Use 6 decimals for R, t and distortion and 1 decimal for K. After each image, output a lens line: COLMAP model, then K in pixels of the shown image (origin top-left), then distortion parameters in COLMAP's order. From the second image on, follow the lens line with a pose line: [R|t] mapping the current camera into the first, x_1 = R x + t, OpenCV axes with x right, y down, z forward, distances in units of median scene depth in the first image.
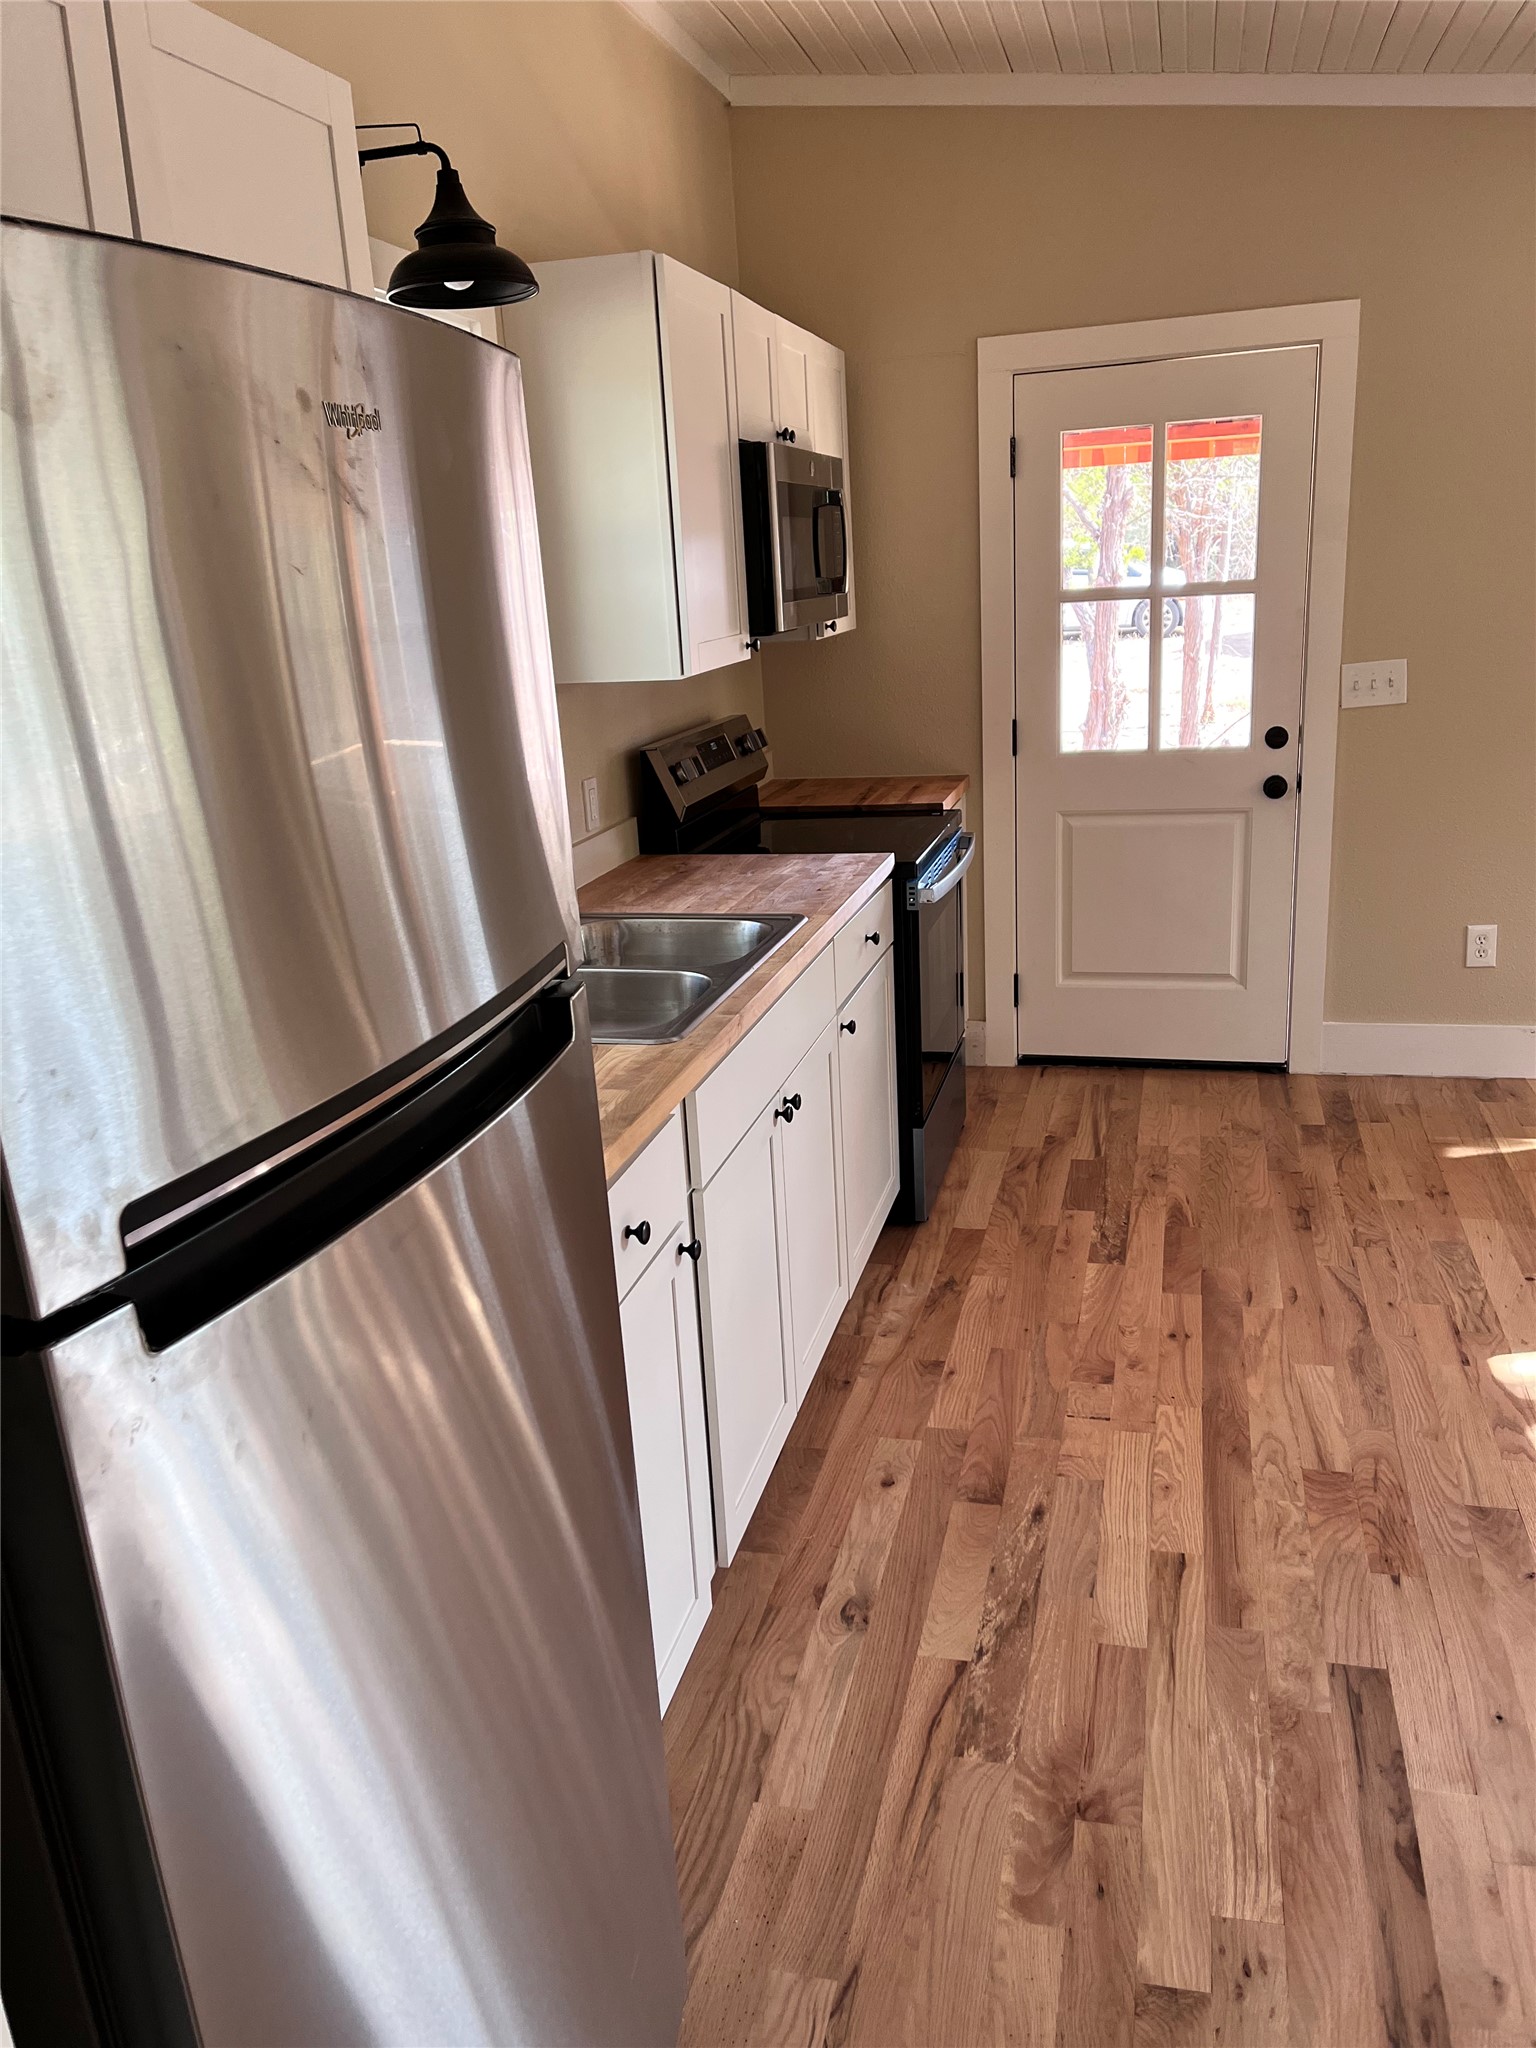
lens RADIAL K [[1644.1, 0, 768.0], [0, 1644.1, 1024.0], [0, 0, 1]] dist [0.024745, -0.005656]
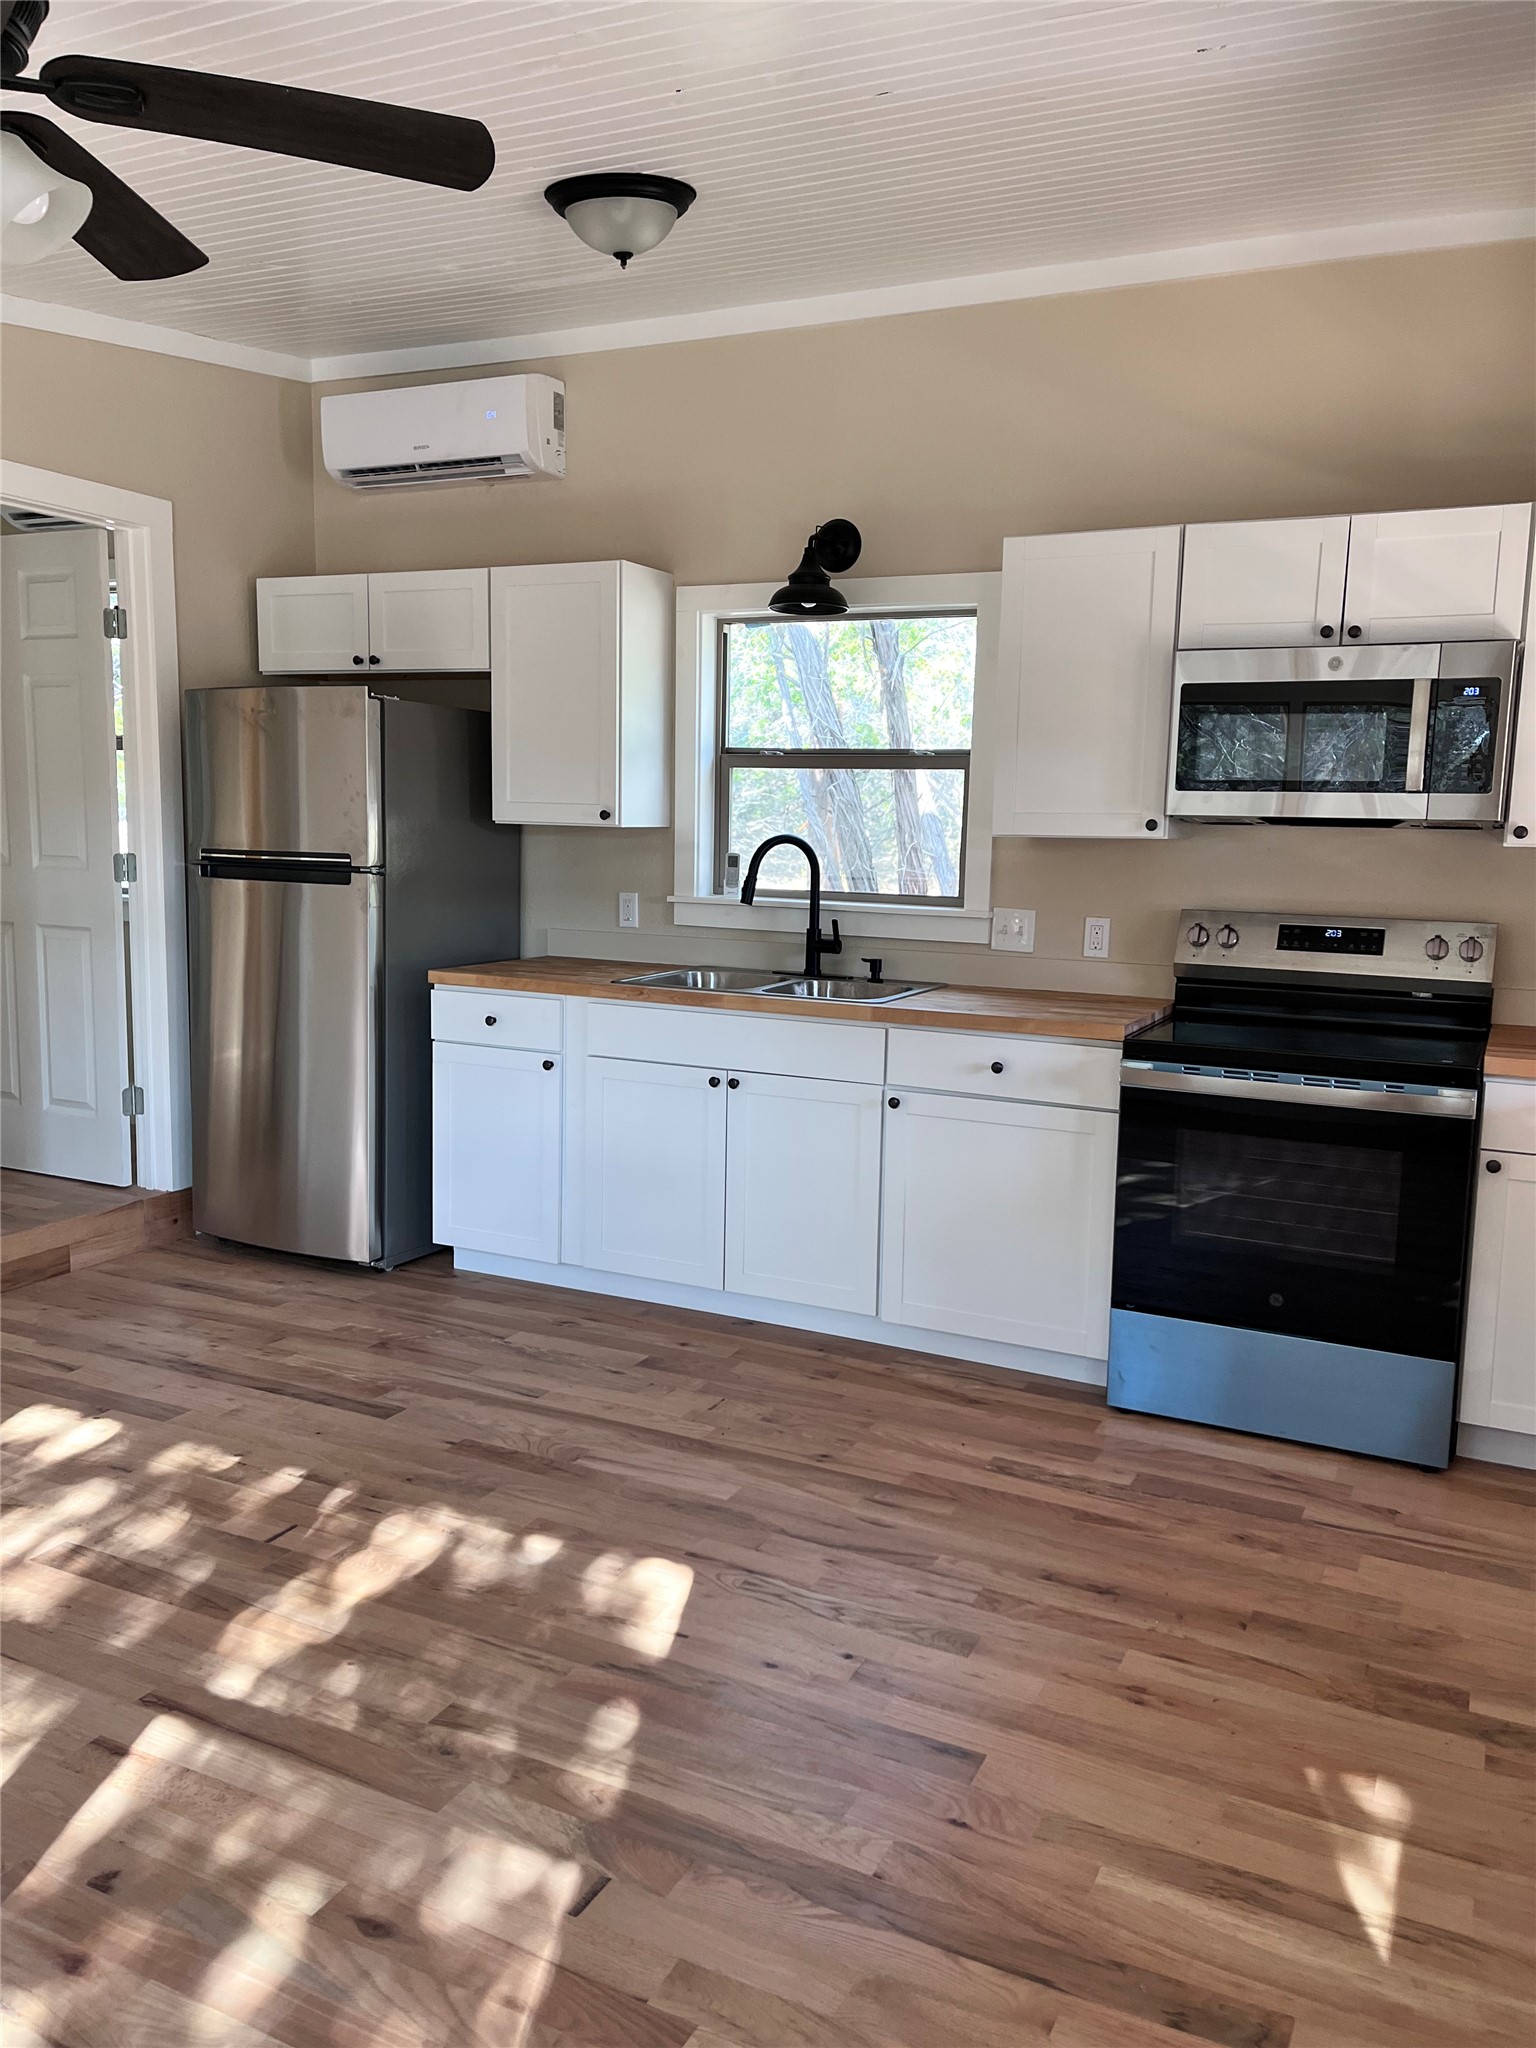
lens RADIAL K [[1644.1, 0, 768.0], [0, 1644.1, 1024.0], [0, 0, 1]] dist [0.024745, -0.005656]
pose [[-0.228782, 0.186279, -0.955489, 1.203094], [-0.273826, 0.929577, 0.246792, -0.326493], [0.934172, 0.318099, -0.161662, 1.011892]]
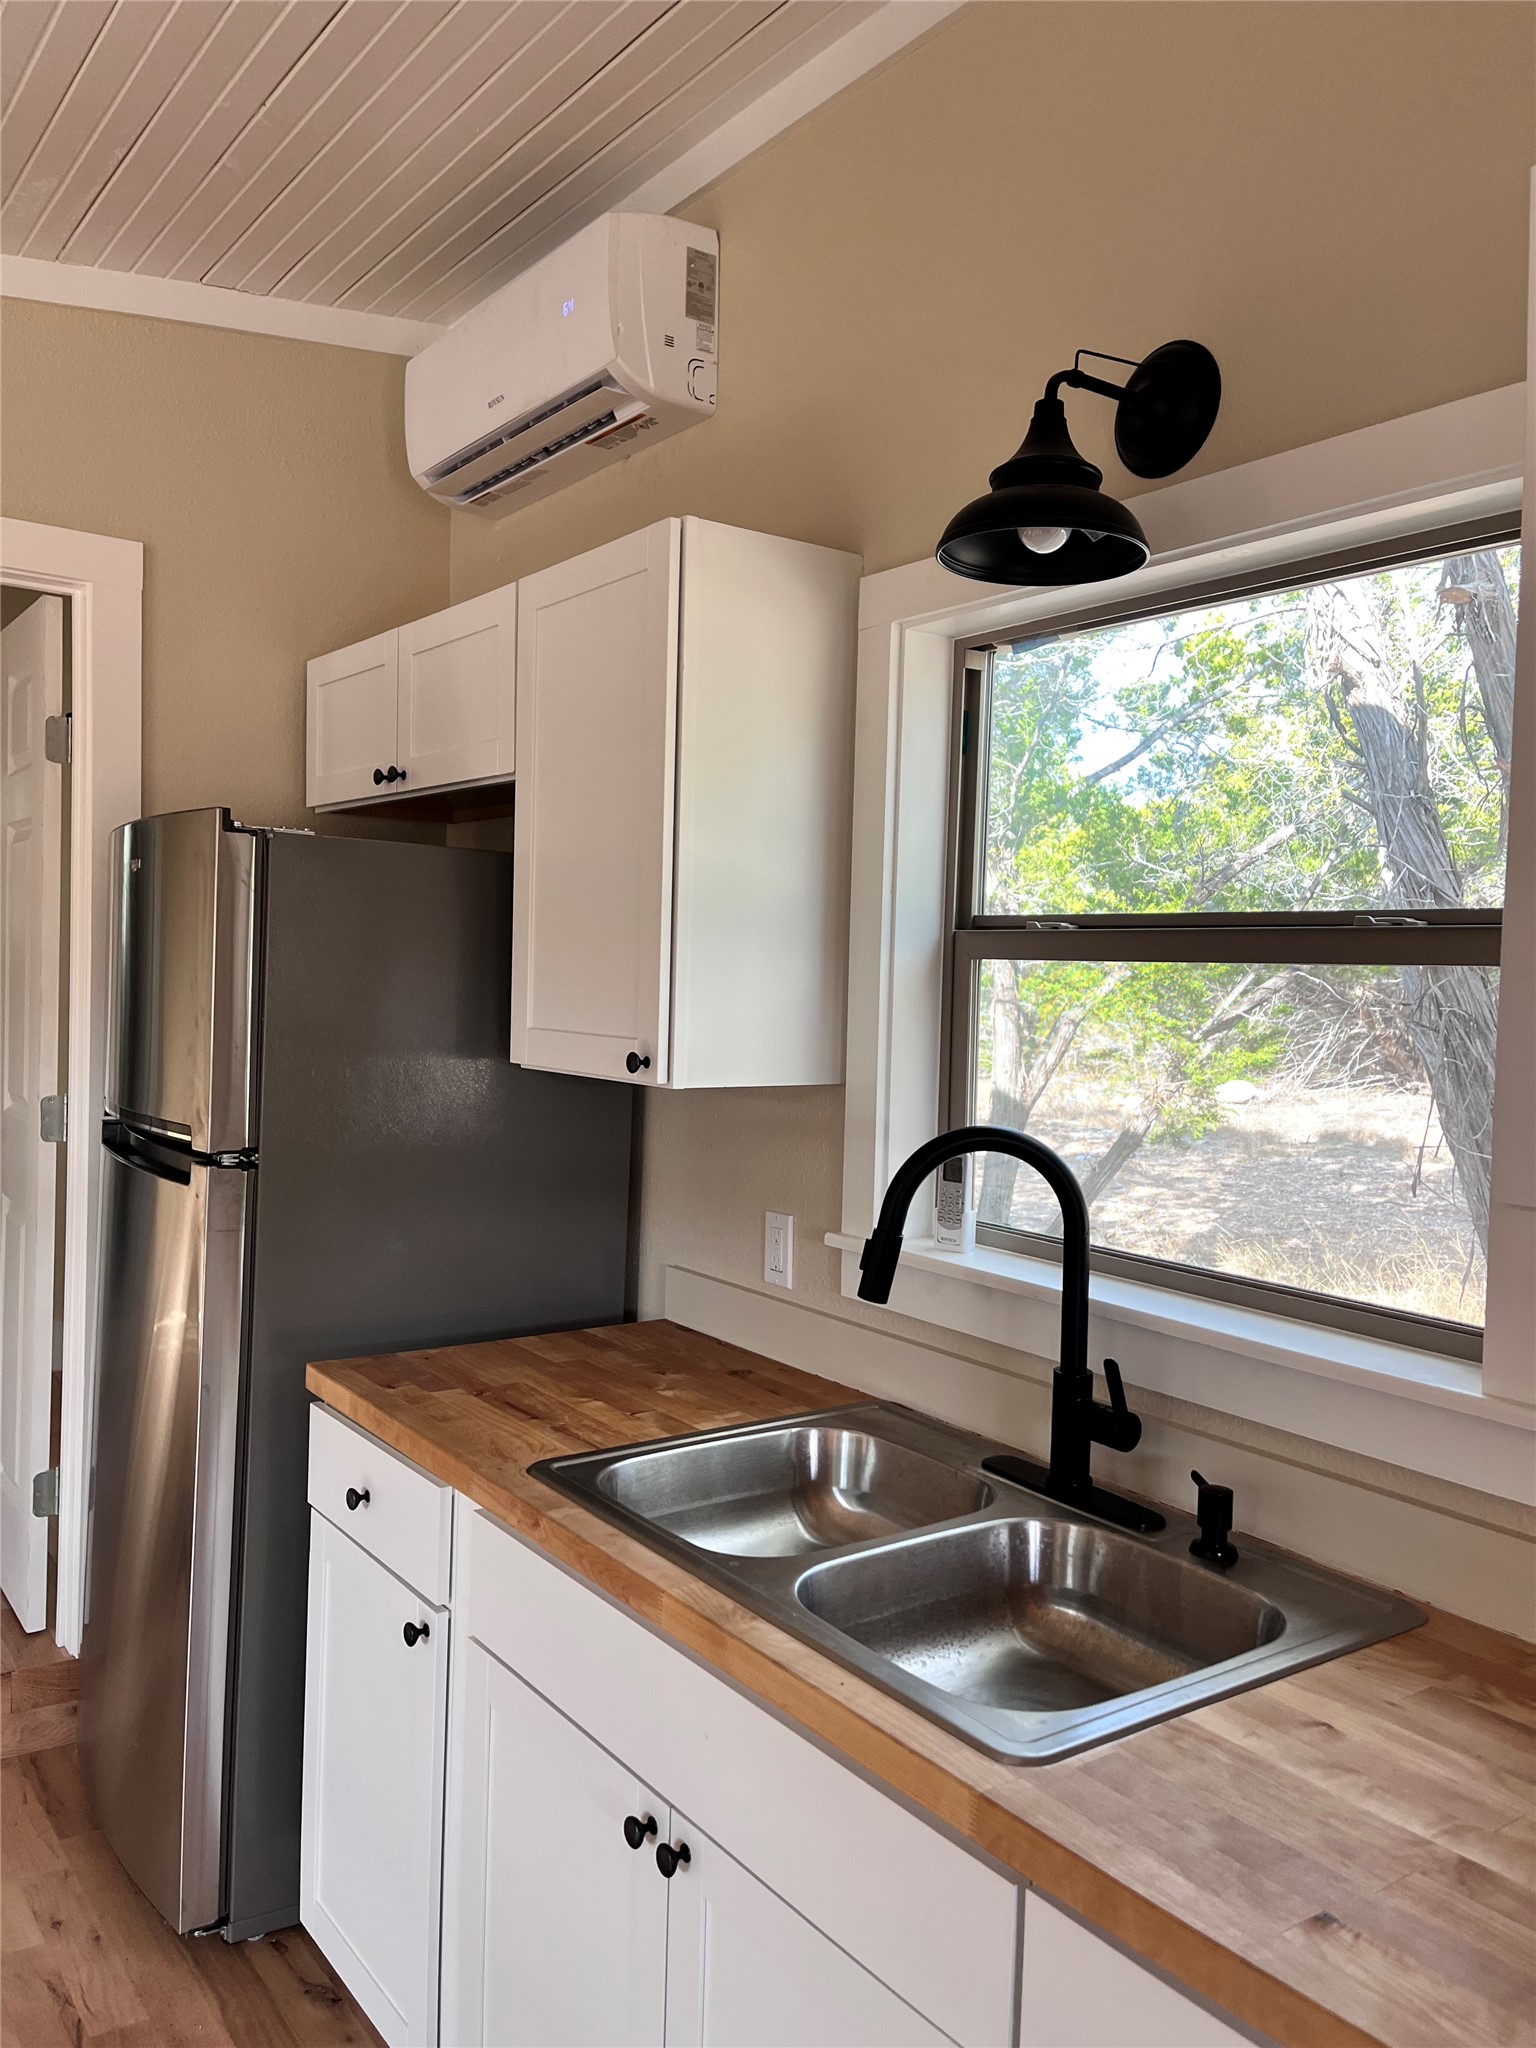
lens RADIAL K [[1644.1, 0, 768.0], [0, 1644.1, 1024.0], [0, 0, 1]] dist [0.024745, -0.005656]
pose [[-0.657673, 0.067521, -0.750272, 0.300141], [-0.189726, 0.949022, 0.251718, -0.293081], [0.729020, 0.307894, -0.611335, 1.023606]]
